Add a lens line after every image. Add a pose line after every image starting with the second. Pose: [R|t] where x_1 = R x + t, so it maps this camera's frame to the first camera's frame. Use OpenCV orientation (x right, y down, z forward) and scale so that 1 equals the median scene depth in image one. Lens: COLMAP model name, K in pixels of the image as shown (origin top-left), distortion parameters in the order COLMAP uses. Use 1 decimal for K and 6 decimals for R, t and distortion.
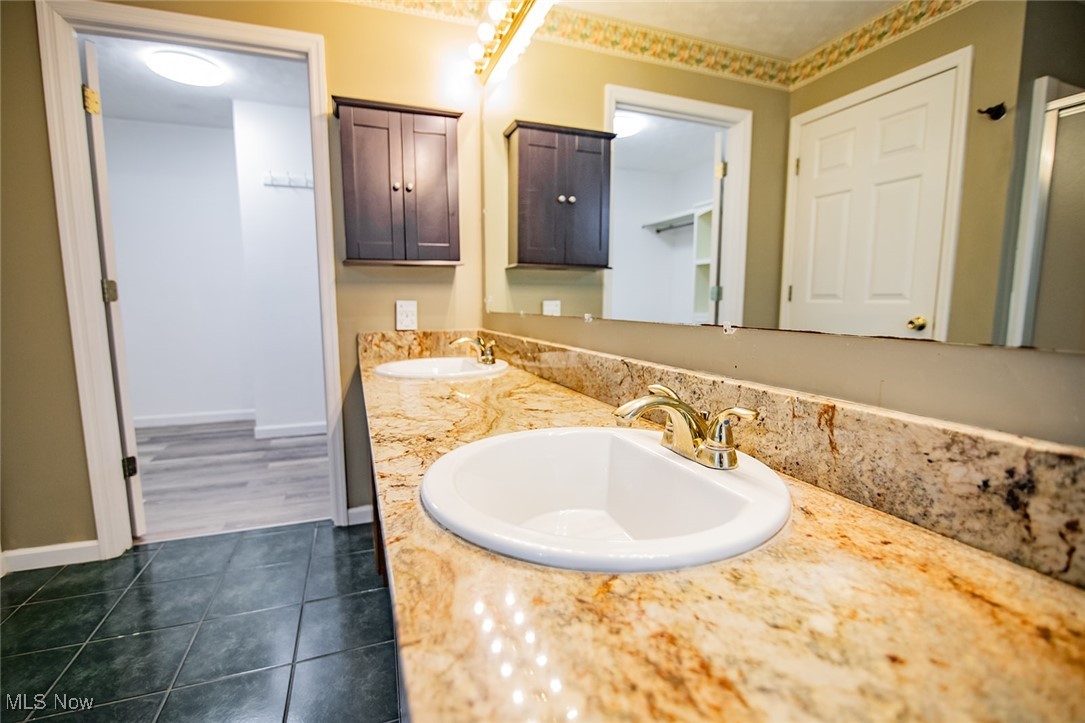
lens RADIAL K [[493.5, 0, 541.8], [0, 493.5, 364.2], [0, 0, 1]] dist [-0.017744, 0.000102]
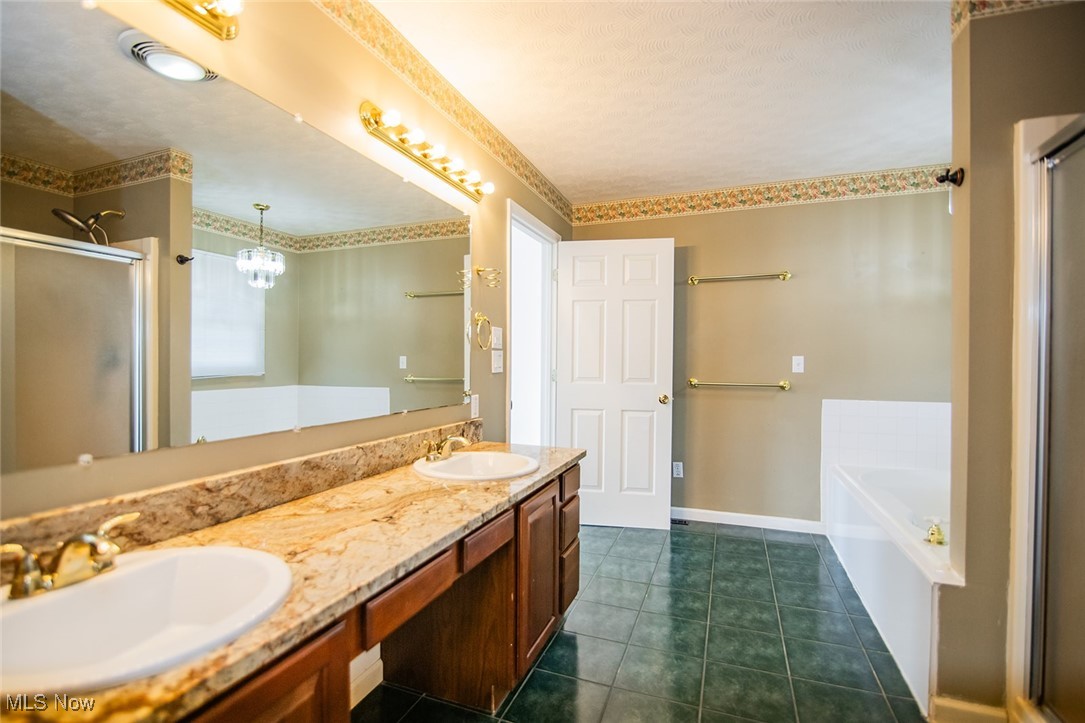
lens RADIAL K [[513.5, 0, 537.0], [0, 513.5, 365.3], [0, 0, 1]] dist [-0.021784, 0.000000]
pose [[-0.748143, -0.007203, 0.663499, -1.926685], [0.078629, 0.991933, 0.099428, -0.553971], [-0.658863, 0.126557, -0.741541, 2.684126]]
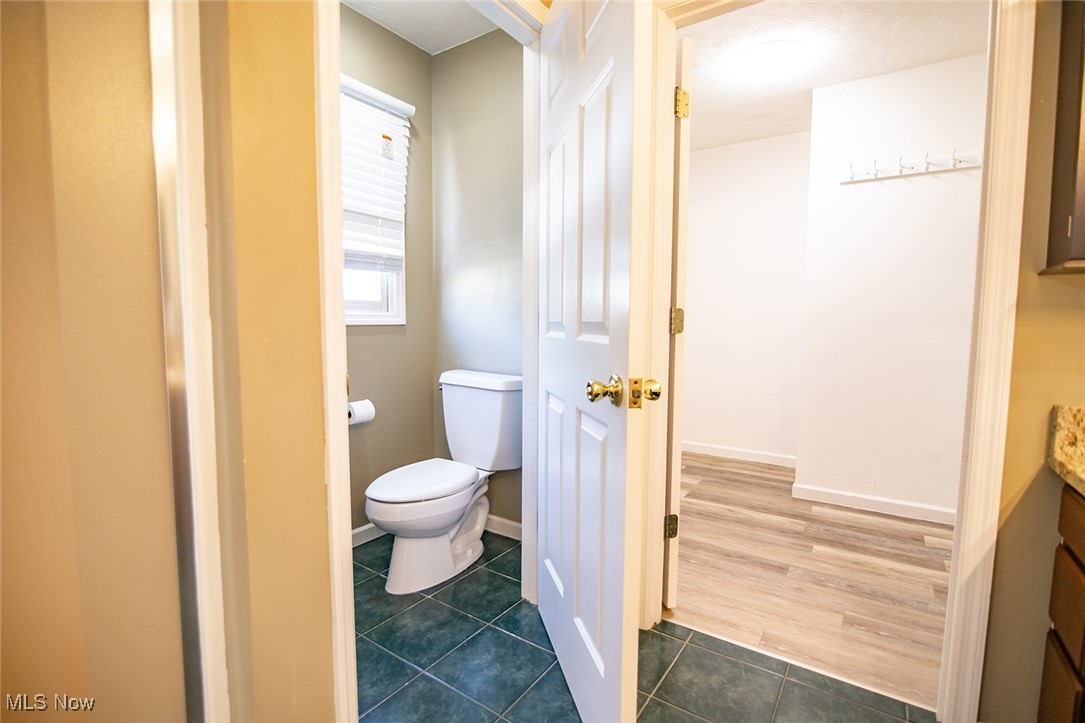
lens RADIAL K [[513.5, 0, 537.0], [0, 513.5, 365.3], [0, 0, 1]] dist [-0.021784, 0.000000]
pose [[0.567254, 0.073417, -0.820264, -0.191634], [-0.111987, 0.993643, 0.011491, -0.037557], [0.815893, 0.085341, 0.571870, 0.197528]]
